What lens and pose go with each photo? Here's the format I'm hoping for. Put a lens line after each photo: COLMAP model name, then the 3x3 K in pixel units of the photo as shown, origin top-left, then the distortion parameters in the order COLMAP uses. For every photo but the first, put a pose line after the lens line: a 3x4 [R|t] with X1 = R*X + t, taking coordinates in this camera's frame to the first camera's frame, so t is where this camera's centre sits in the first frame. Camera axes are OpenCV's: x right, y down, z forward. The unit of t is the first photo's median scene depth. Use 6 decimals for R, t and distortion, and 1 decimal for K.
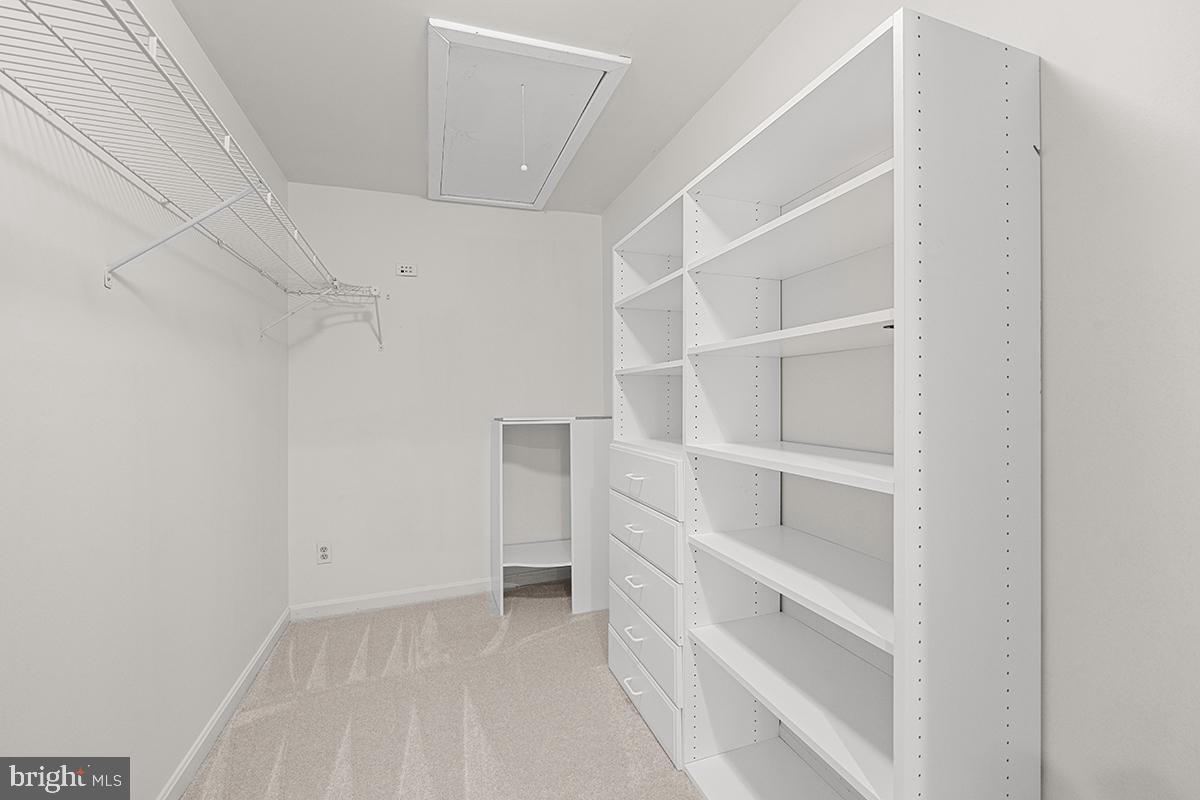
lens RADIAL K [[476.4, 0, 597.9], [0, 476.4, 399.0], [0, 0, 1]] dist [-0.003305, -0.000278]
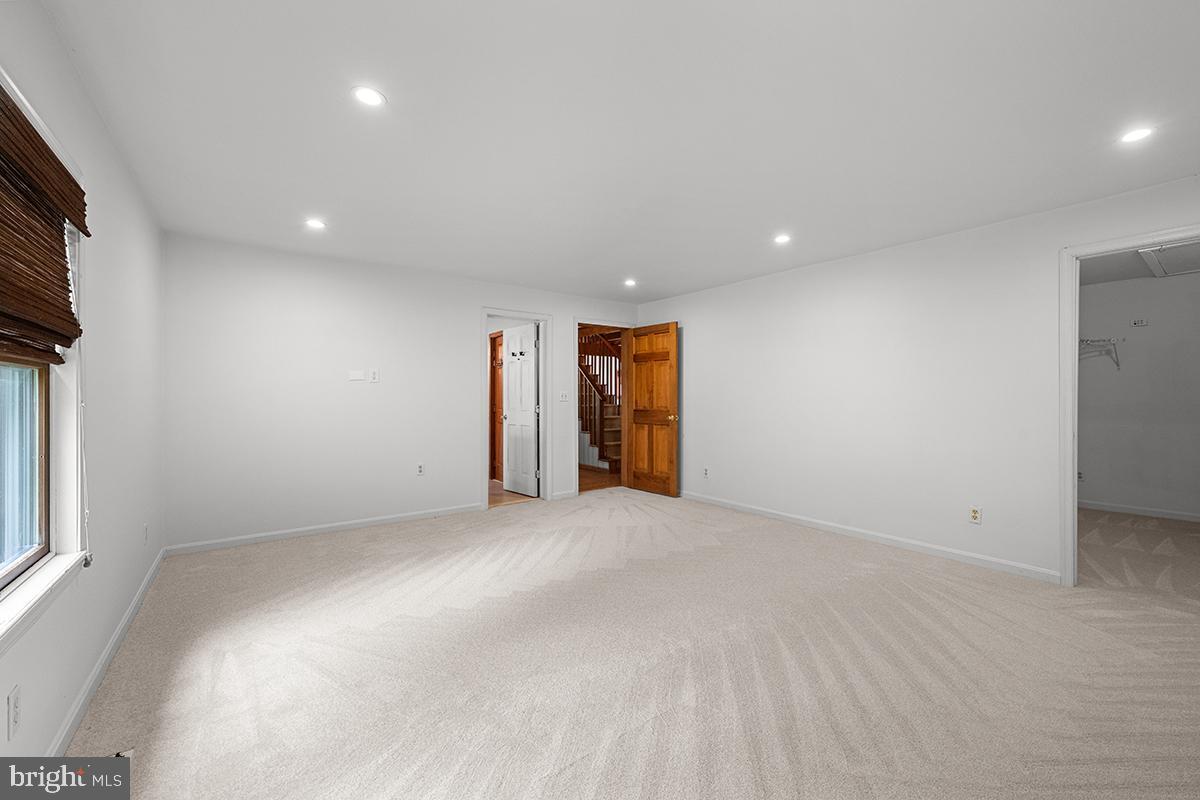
lens RADIAL K [[476.4, 0, 603.1], [0, 476.4, 402.3], [0, 0, 1]] dist [-0.003305, -0.000278]
pose [[0.306328, 0.008882, -0.951885, 0.654895], [-0.002299, 0.999960, 0.008591, 0.007686], [0.951923, -0.000443, 0.306336, -1.402058]]
